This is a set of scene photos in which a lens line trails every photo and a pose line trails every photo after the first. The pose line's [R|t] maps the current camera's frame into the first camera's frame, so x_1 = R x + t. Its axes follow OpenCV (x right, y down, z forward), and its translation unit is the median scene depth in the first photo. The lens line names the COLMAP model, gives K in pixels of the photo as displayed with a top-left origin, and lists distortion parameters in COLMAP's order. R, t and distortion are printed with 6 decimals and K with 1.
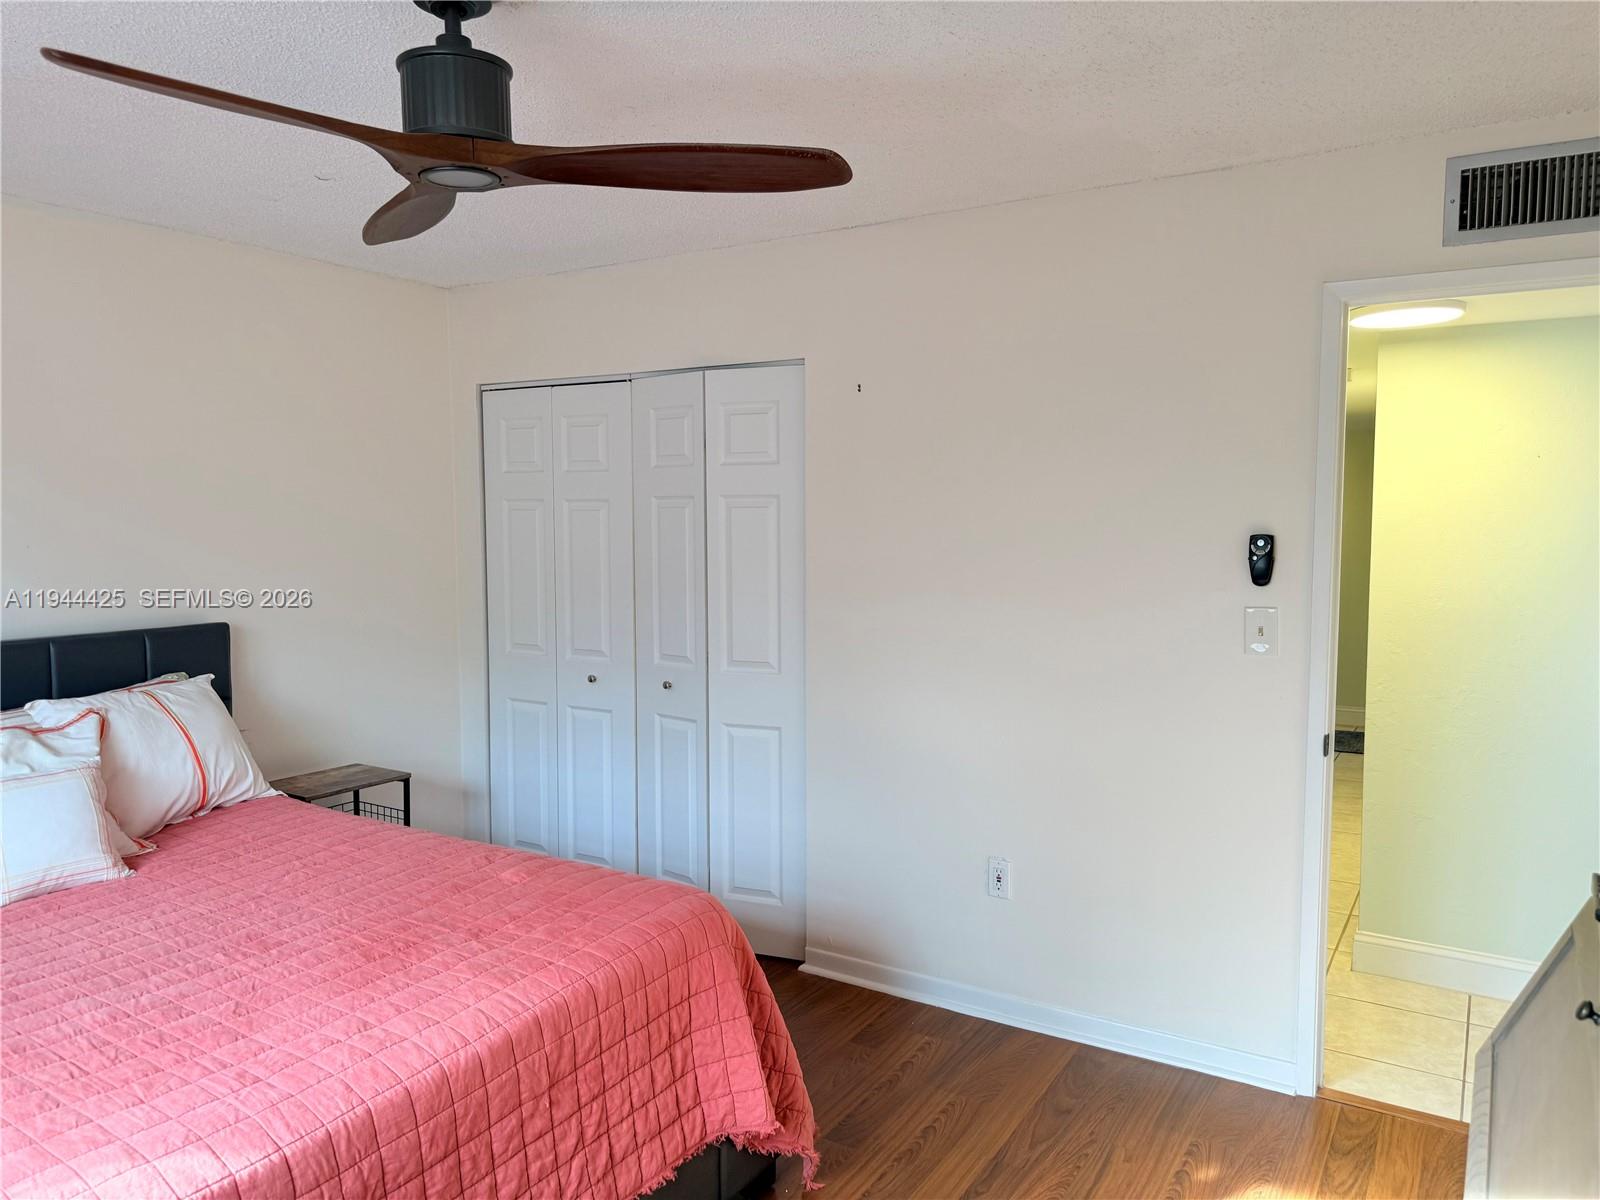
lens RADIAL K [[1126.0, 0, 797.8], [0, 1126.0, 602.9], [0, 0, 1]] dist [0.034466, -0.079349]
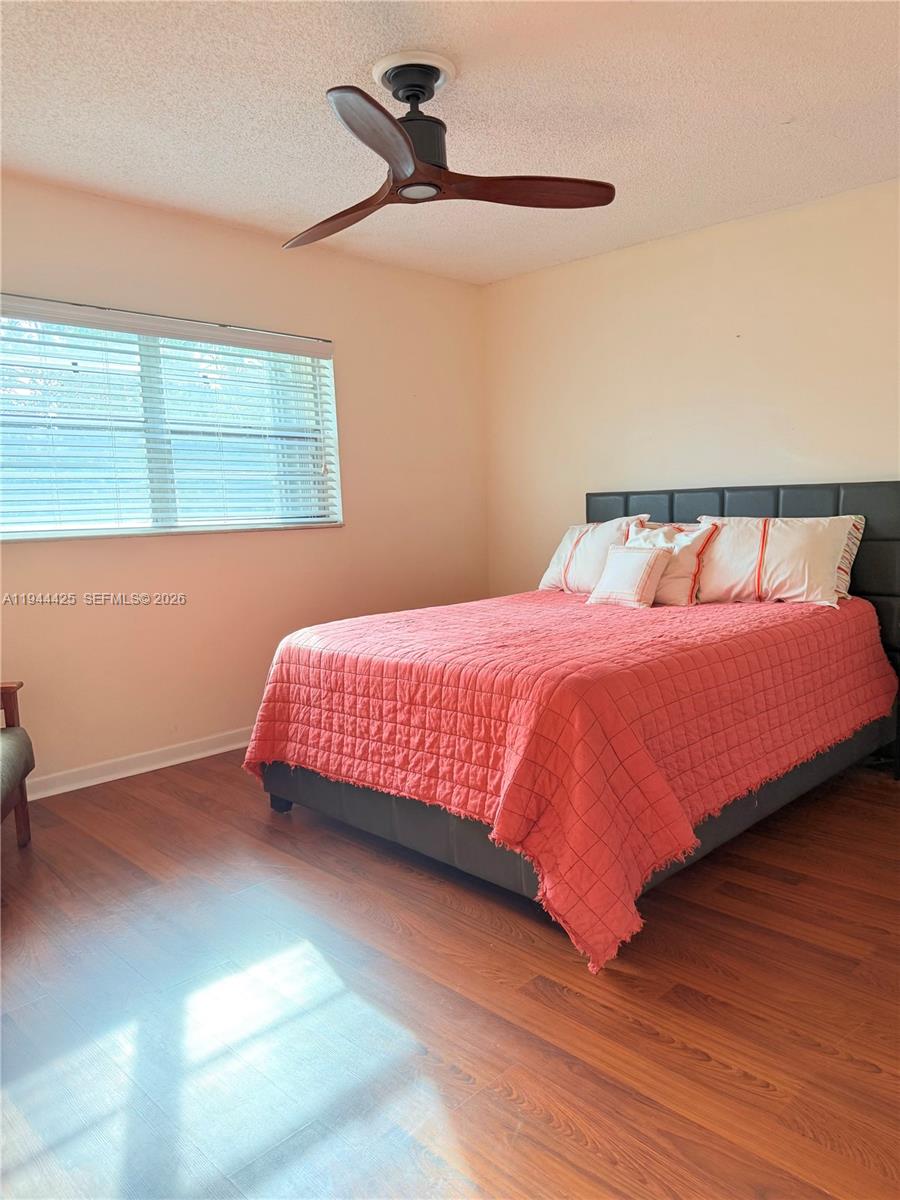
lens RADIAL K [[844.5, 0, 448.2], [0, 844.5, 603.6], [0, 0, 1]] dist [0.034466, -0.079349]
pose [[-0.243248, 0.128470, -0.961419, 0.976697], [-0.040832, 0.988955, 0.142481, 0.067363], [0.969104, 0.073915, -0.235315, 1.264709]]
